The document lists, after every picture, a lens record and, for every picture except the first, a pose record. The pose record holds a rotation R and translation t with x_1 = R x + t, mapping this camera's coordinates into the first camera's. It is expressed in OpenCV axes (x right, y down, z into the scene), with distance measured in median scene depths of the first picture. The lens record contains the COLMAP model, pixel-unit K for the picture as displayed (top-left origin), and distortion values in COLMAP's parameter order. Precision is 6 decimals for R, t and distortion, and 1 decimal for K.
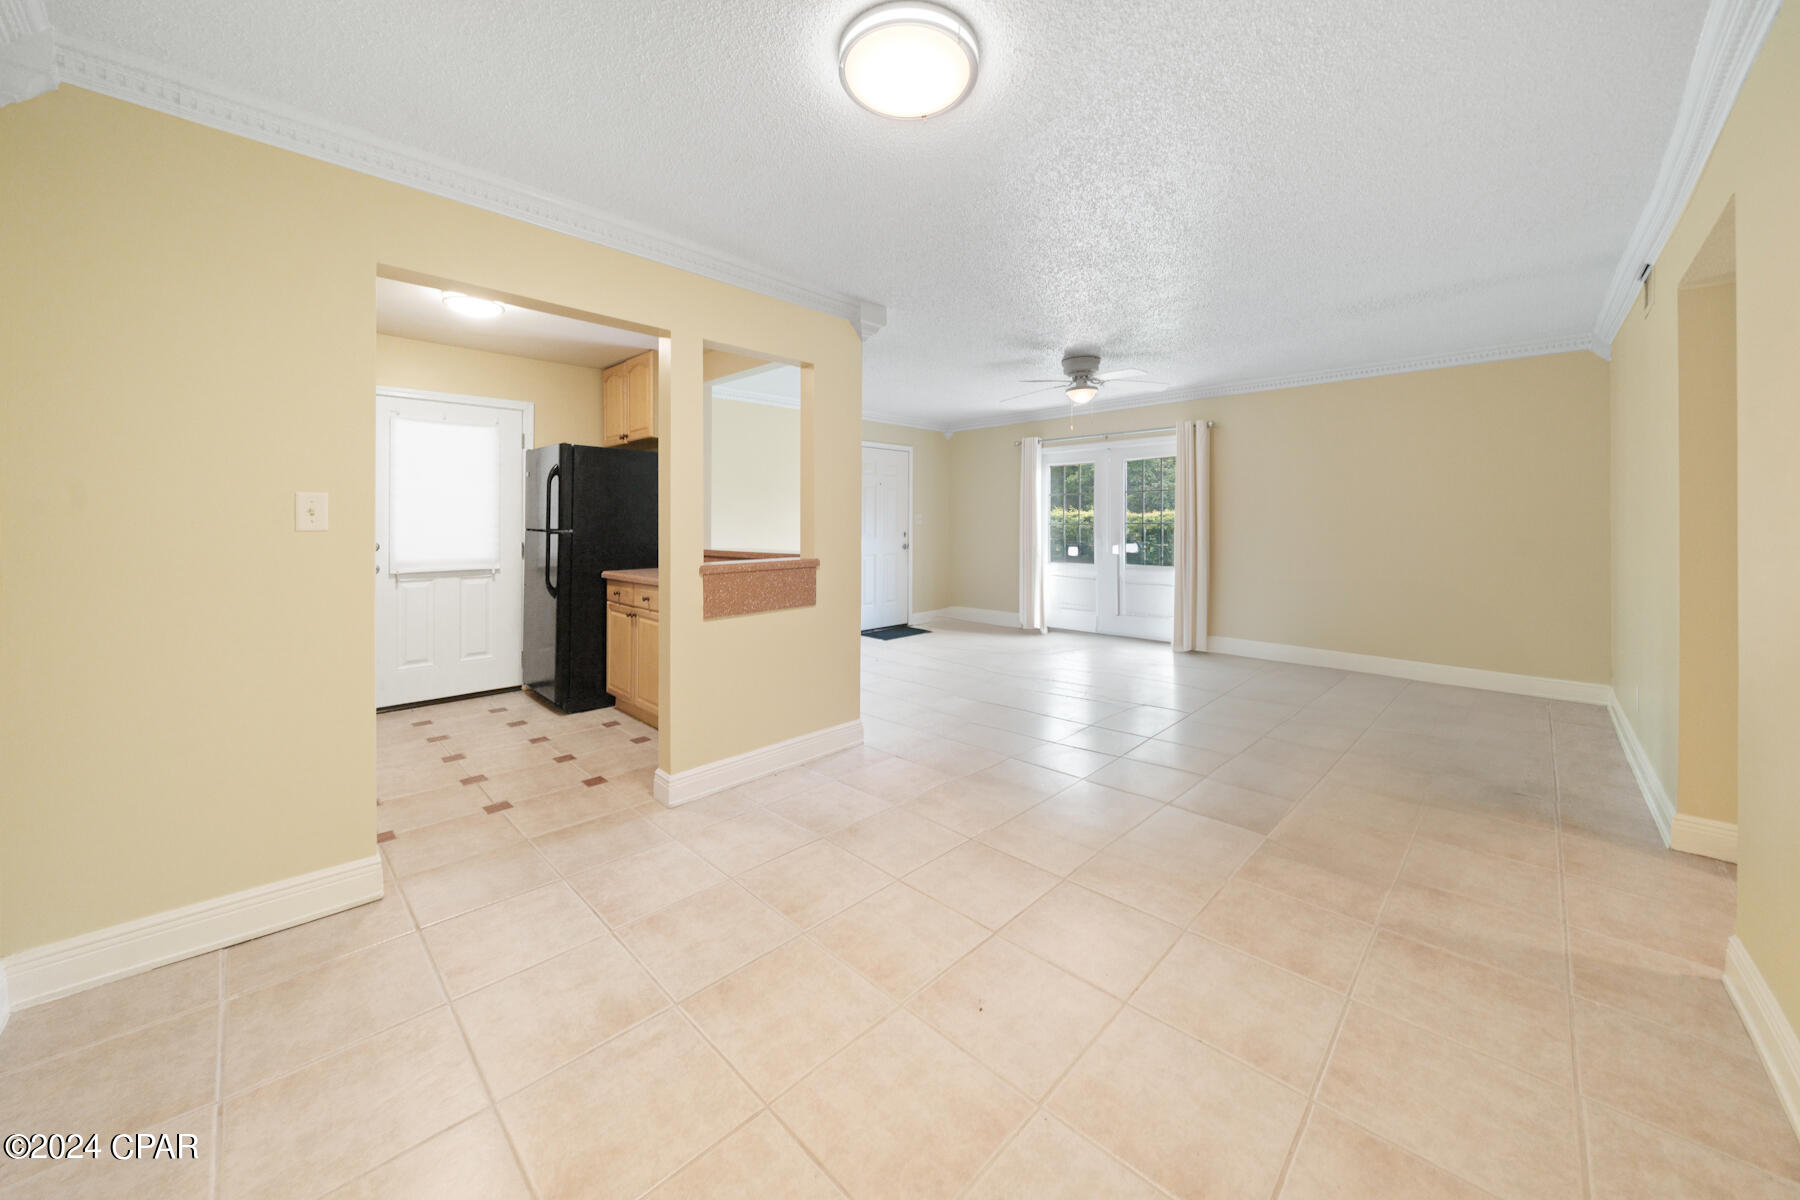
lens RADIAL K [[644.7, 0, 890.2], [0, 644.7, 513.1], [0, 0, 1]] dist [0.000854, 0.000023]
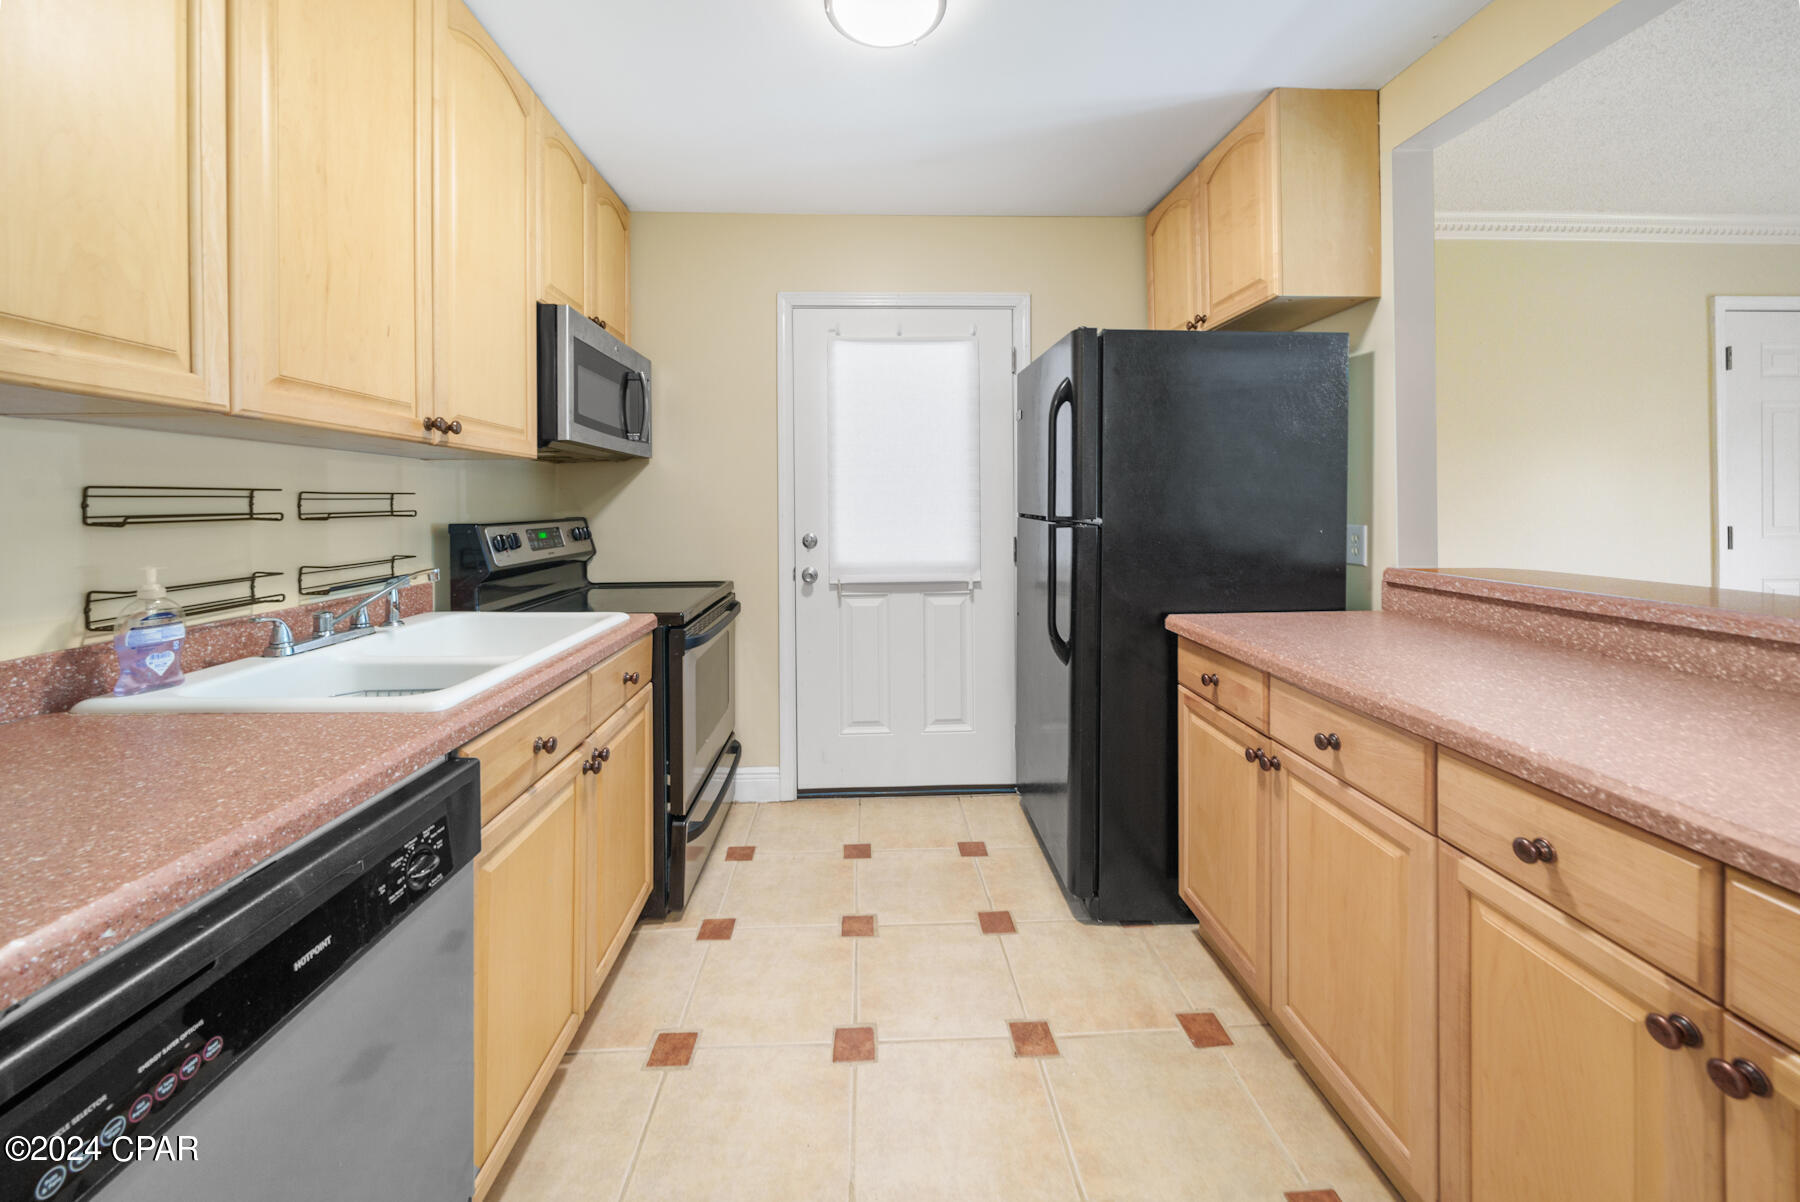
lens RADIAL K [[644.7, 0, 890.2], [0, 644.7, 514.1], [0, 0, 1]] dist [0.000854, 0.000023]
pose [[0.731349, 0.007658, -0.681960, -0.288194], [0.019073, 0.999316, 0.031675, 0.005629], [0.681736, -0.036173, 0.730703, 0.560566]]
